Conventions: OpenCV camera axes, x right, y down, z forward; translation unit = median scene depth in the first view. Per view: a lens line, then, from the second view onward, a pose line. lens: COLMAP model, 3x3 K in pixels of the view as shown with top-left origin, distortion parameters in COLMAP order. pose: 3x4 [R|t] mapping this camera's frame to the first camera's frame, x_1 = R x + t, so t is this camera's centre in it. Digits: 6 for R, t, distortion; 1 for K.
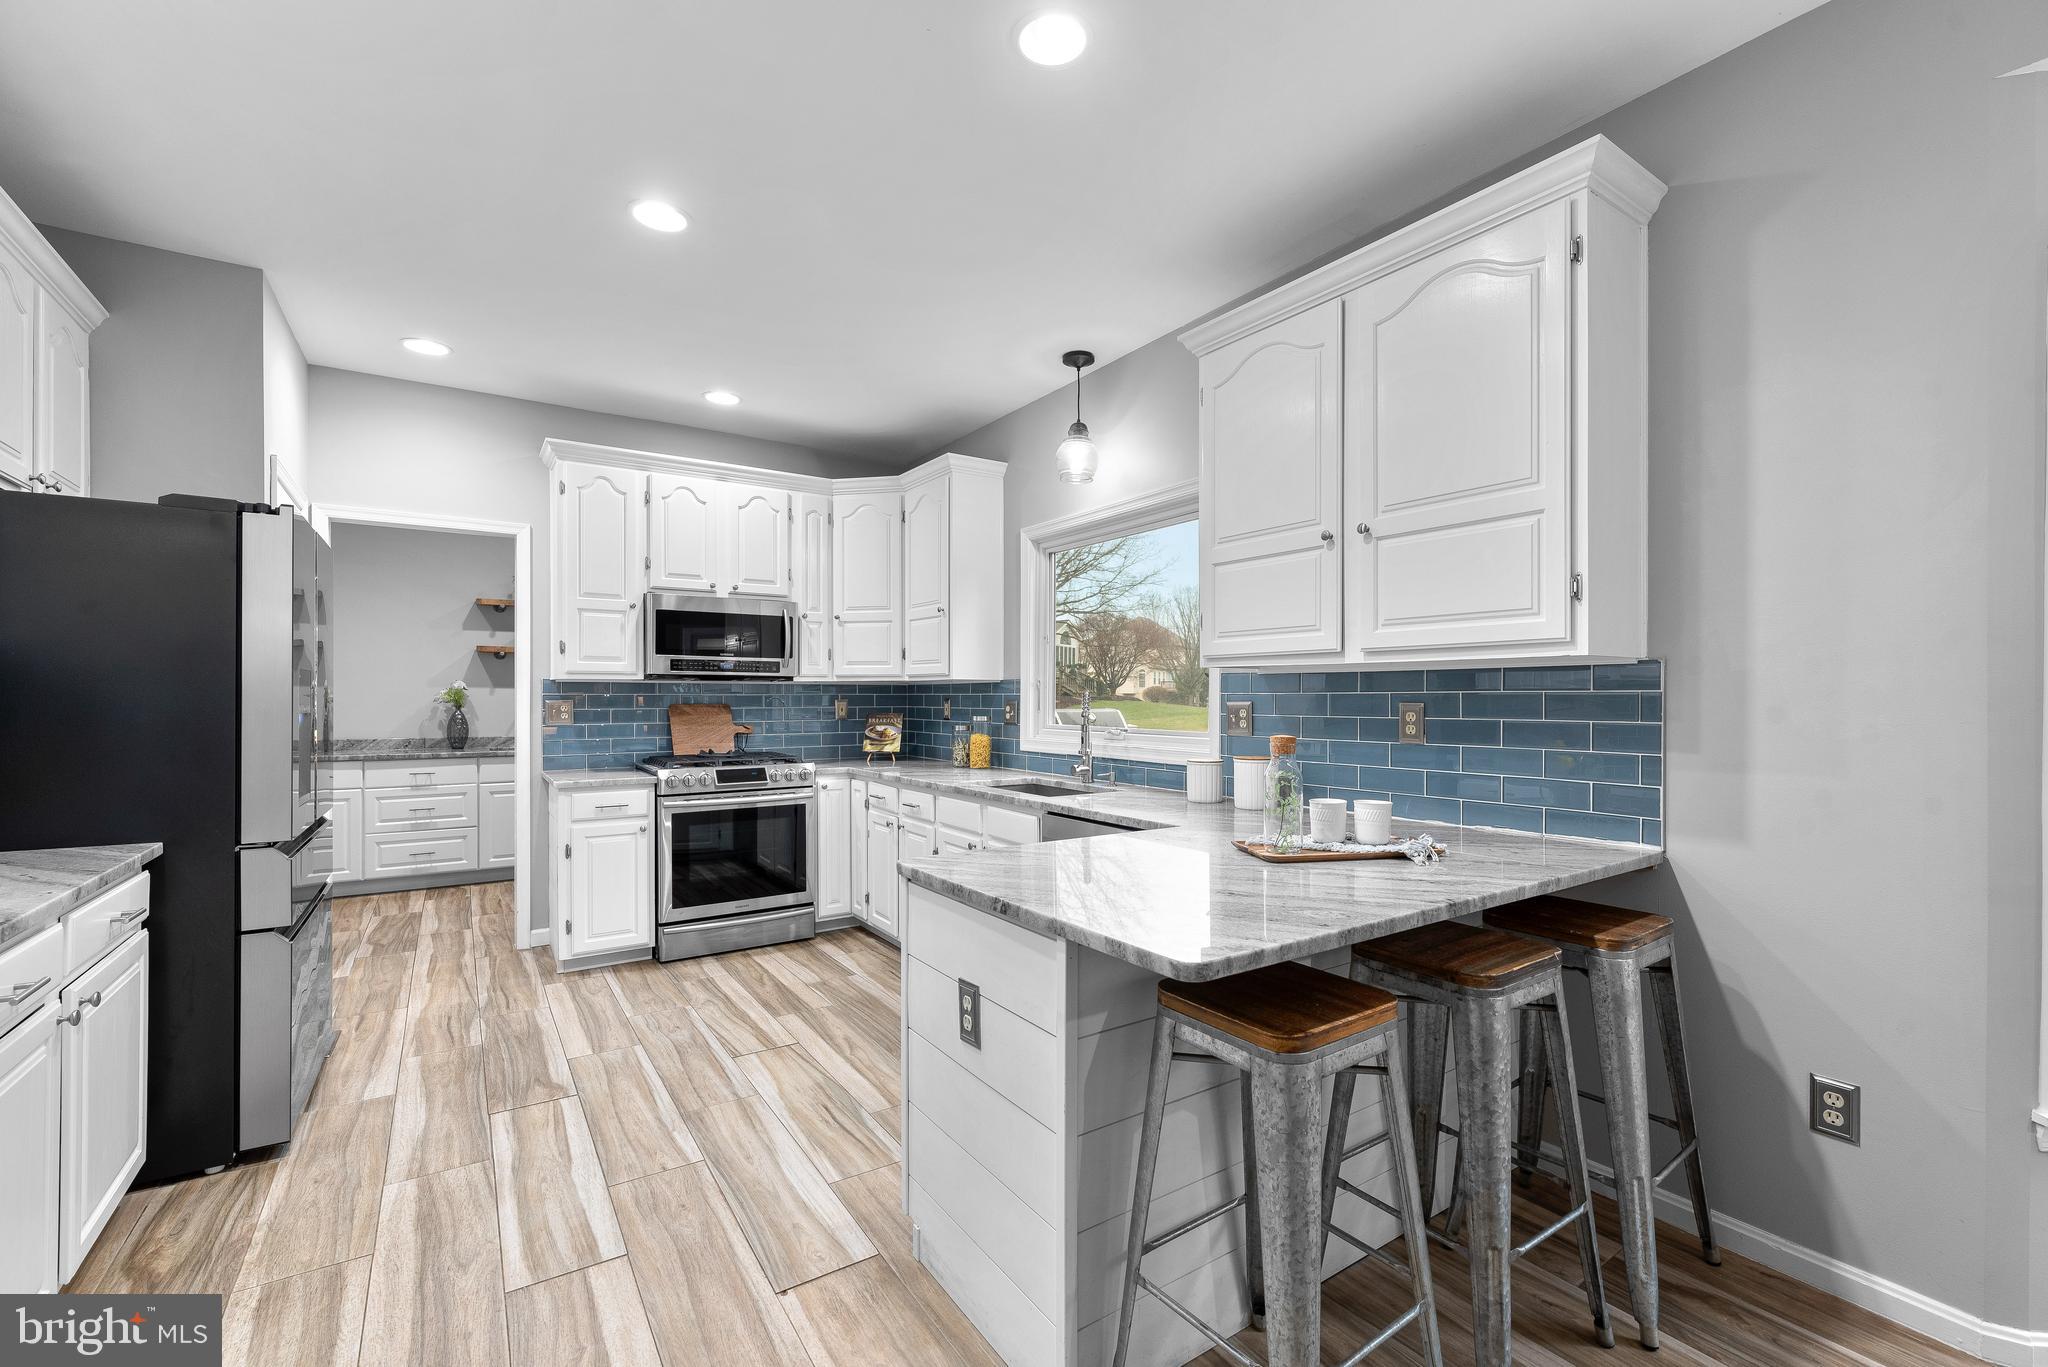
lens RADIAL K [[862.4, 0, 1027.0], [0, 862.4, 688.3], [0, 0, 1]] dist [0.000435, 0.000022]
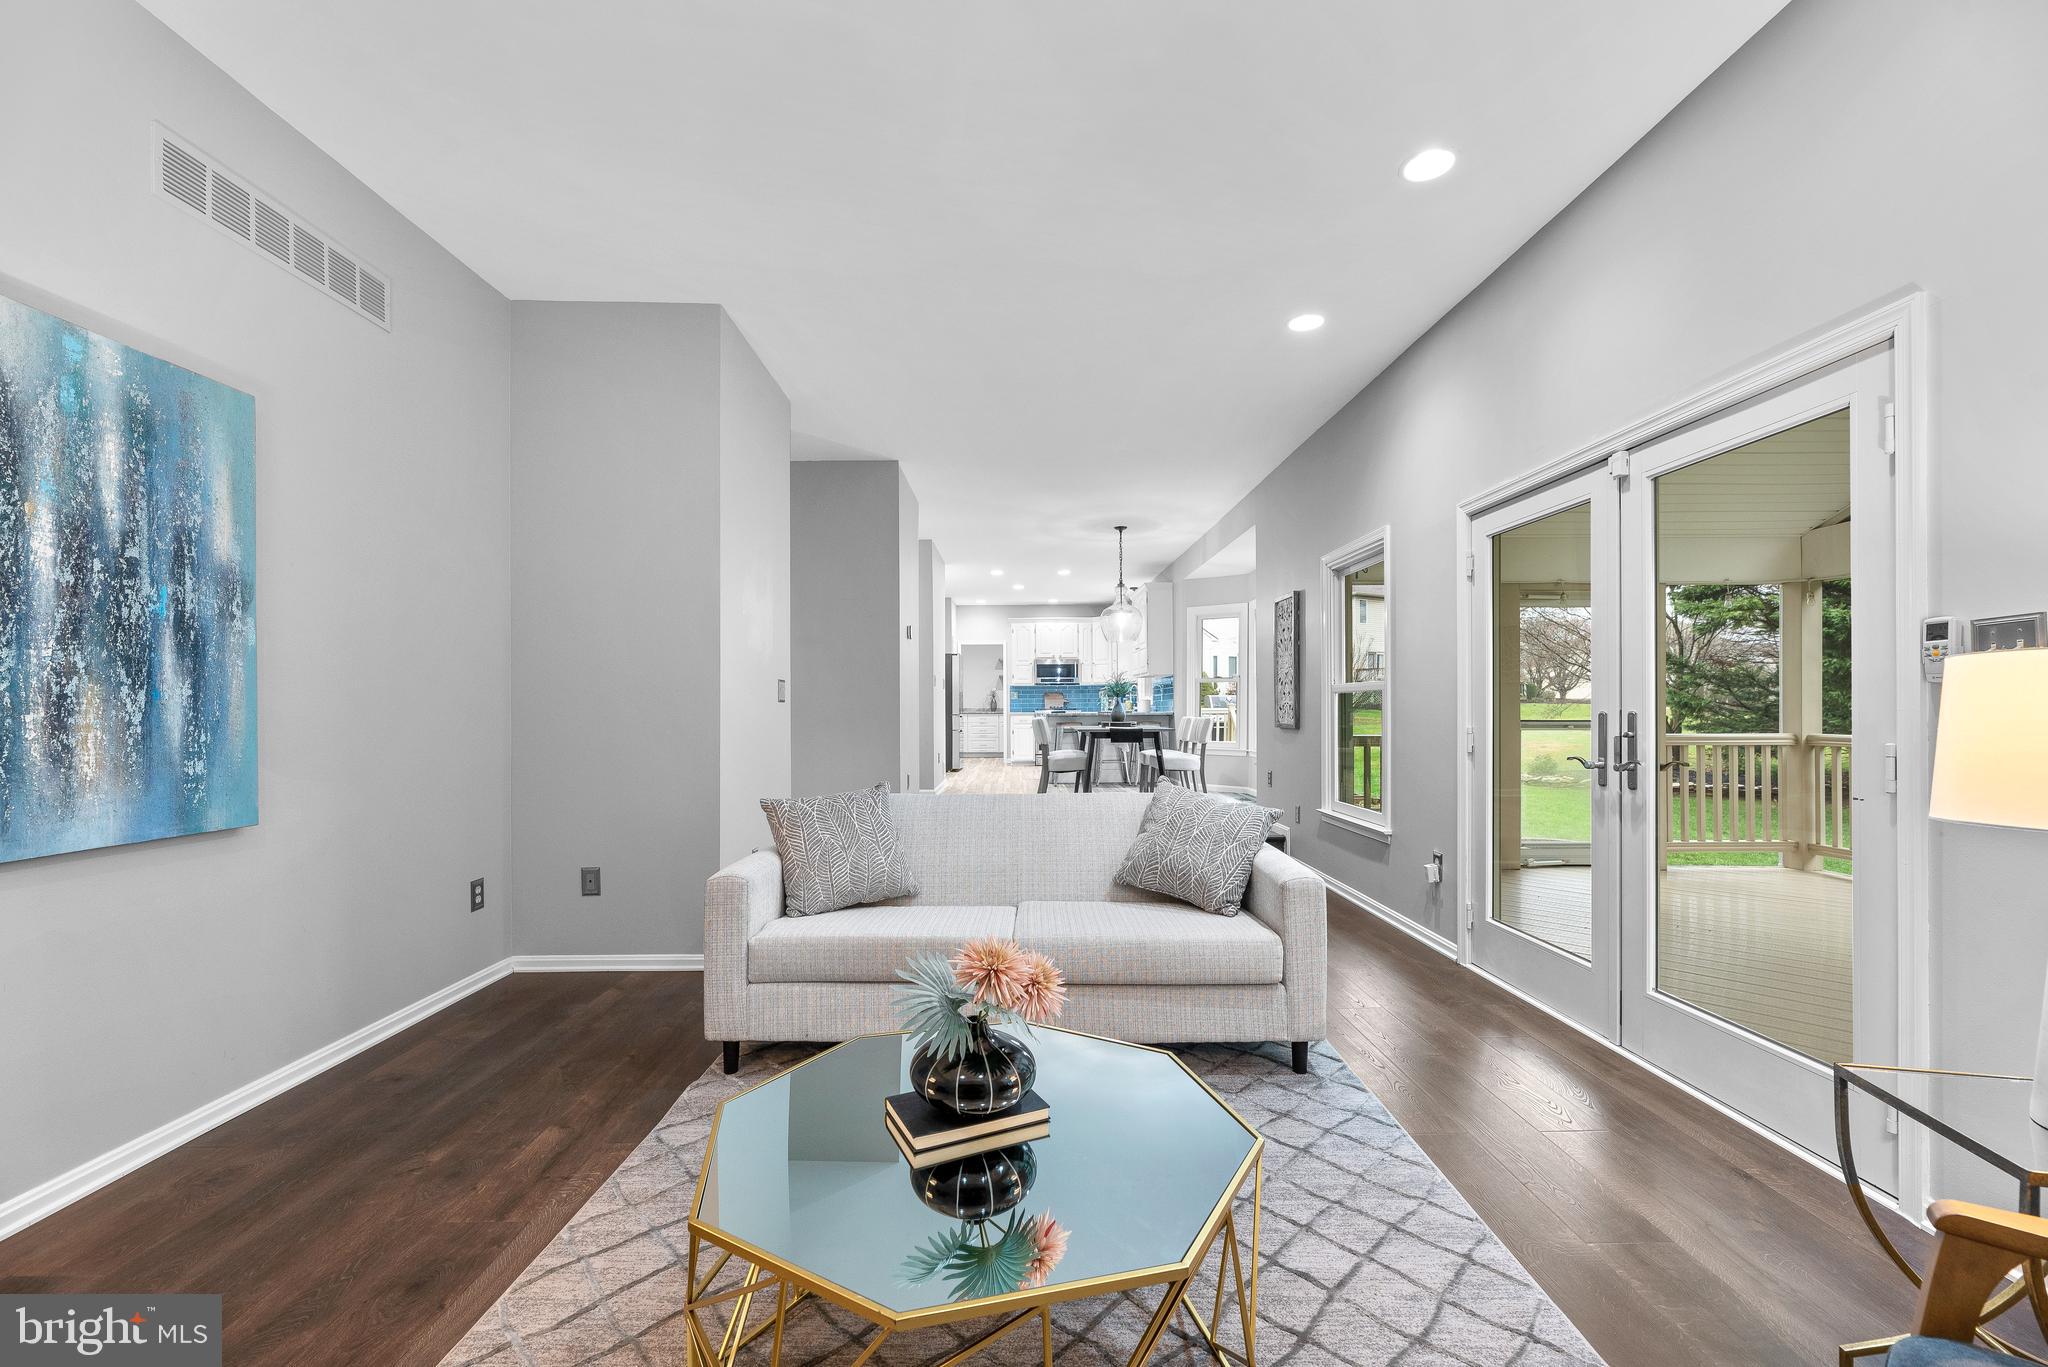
lens RADIAL K [[819.2, 0, 1021.0], [0, 819.2, 698.0], [0, 0, 1]] dist [0.000013, 0.000000]
pose [[0.834463, -0.008882, -0.550992, 1.218507], [0.008531, 0.999958, -0.003201, 0.047512], [0.550998, -0.002030, 0.834504, -1.623765]]
